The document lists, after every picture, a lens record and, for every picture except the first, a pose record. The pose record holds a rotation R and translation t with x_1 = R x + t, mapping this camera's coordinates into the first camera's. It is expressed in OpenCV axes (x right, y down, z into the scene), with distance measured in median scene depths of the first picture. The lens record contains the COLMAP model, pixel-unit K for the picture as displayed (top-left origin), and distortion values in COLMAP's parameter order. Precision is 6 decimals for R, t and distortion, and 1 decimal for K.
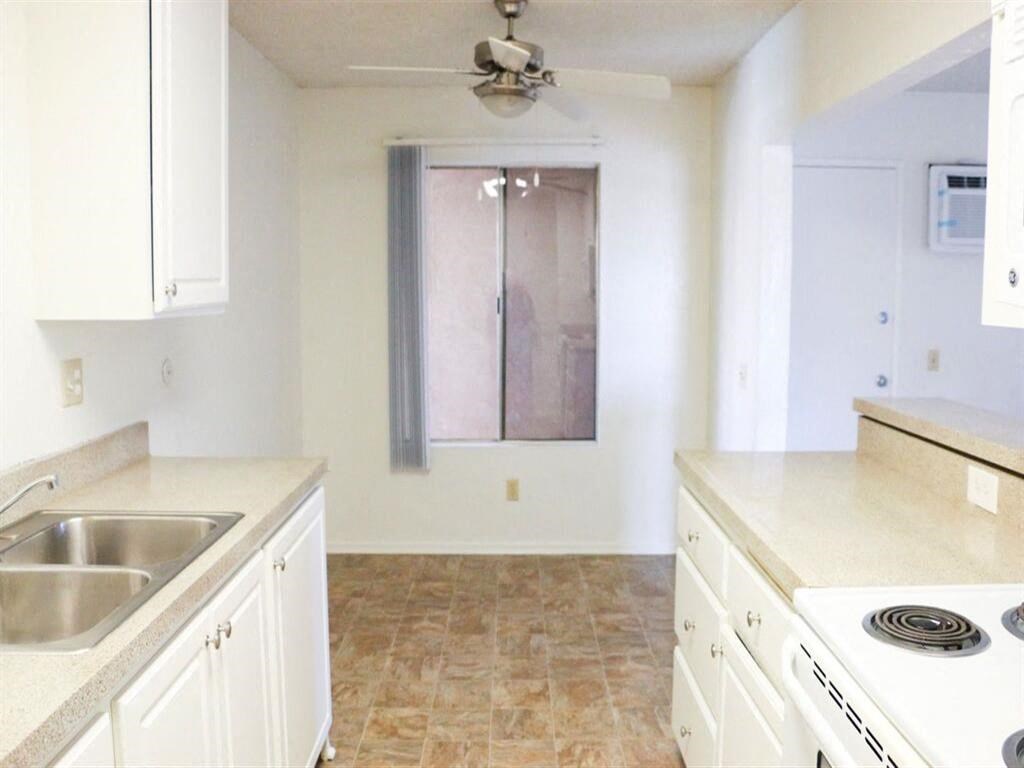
lens RADIAL K [[846.5, 0, 509.7], [0, 846.5, 376.7], [0, 0, 1]] dist [-0.147013, 0.064968]
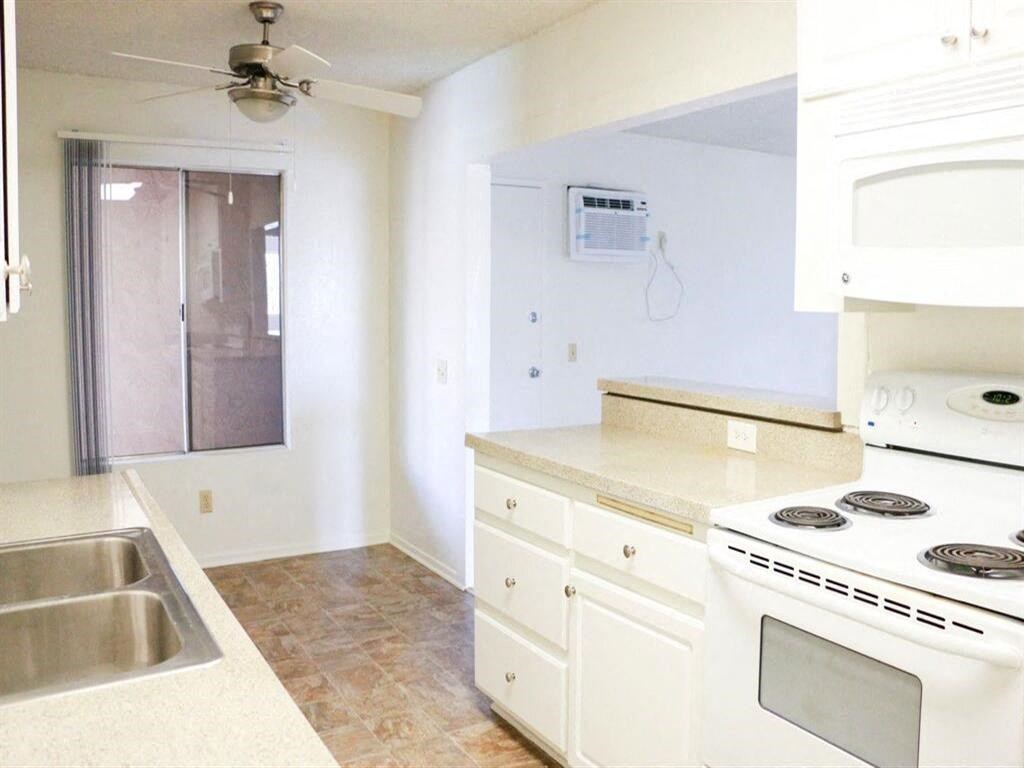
lens RADIAL K [[846.8, 0, 512.0], [0, 846.8, 384.0], [0, 0, 1]] dist [-0.125215, 0.007365]
pose [[0.857504, -0.050768, 0.511967, -0.240179], [0.051811, 0.998582, 0.012244, 0.007554], [-0.511862, 0.016027, 0.858918, -0.003619]]
